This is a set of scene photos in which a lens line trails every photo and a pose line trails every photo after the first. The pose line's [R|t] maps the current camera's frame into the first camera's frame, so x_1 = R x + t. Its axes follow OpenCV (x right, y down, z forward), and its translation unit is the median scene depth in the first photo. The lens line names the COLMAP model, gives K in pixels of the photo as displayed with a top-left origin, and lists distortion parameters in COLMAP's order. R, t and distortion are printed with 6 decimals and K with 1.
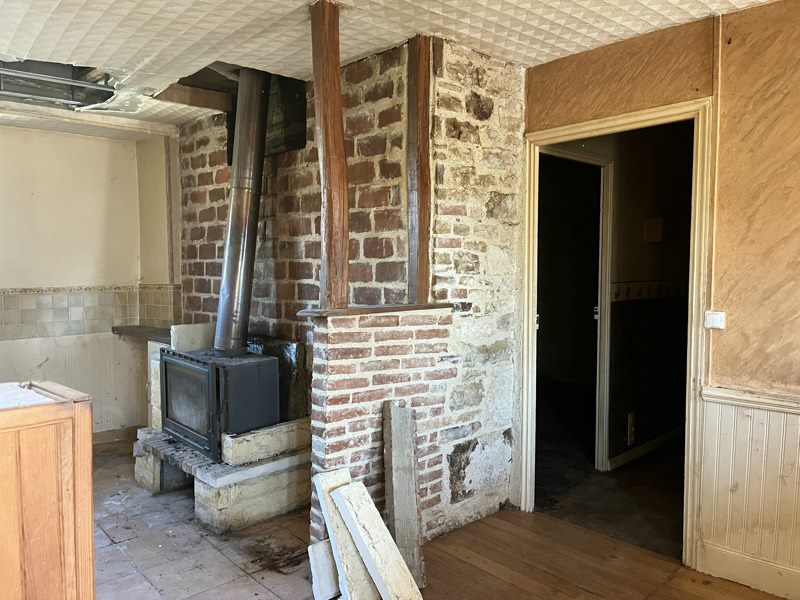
lens RADIAL K [[615.9, 0, 398.7], [0, 615.9, 301.0], [0, 0, 1]] dist [0.042653, -0.050891]
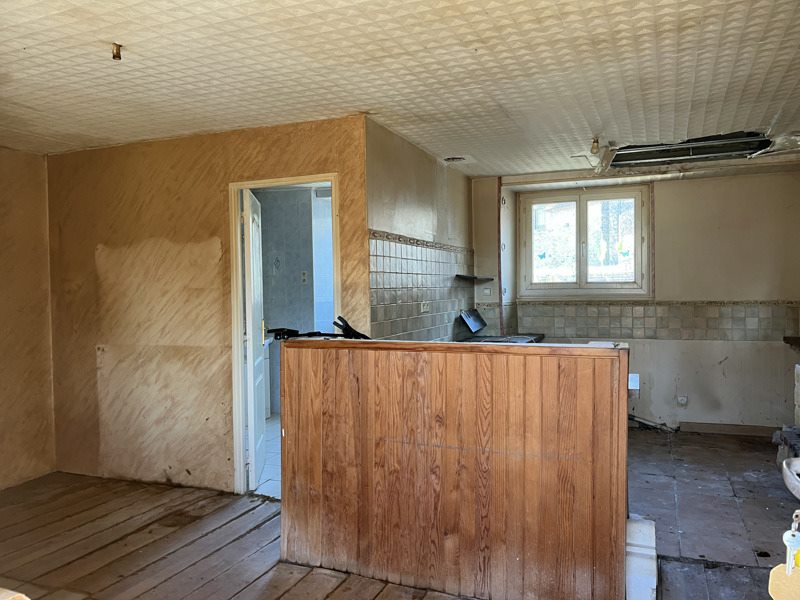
lens RADIAL K [[615.9, 0, 396.8], [0, 615.9, 300.7], [0, 0, 1]] dist [0.042653, -0.050891]
pose [[0.437153, 0.013158, -0.899291, 0.271106], [-0.042972, 0.999057, -0.006272, 0.014644], [0.898360, 0.041386, 0.437306, -0.148007]]
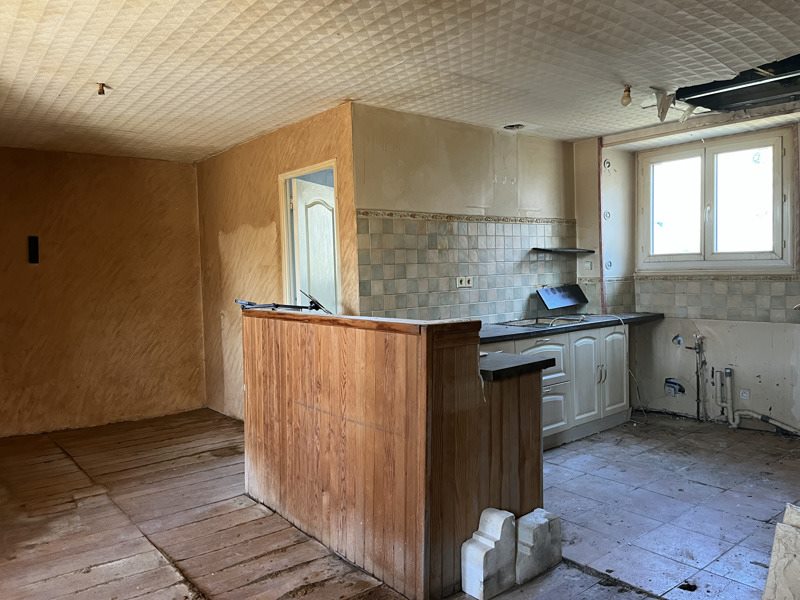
lens RADIAL K [[615.9, 0, 397.7], [0, 615.9, 299.4], [0, 0, 1]] dist [0.042653, -0.050891]
pose [[-0.057174, 0.052876, -0.996963, 0.401078], [-0.038943, 0.997718, 0.055149, -0.007506], [0.997604, 0.041978, -0.054985, 0.306148]]
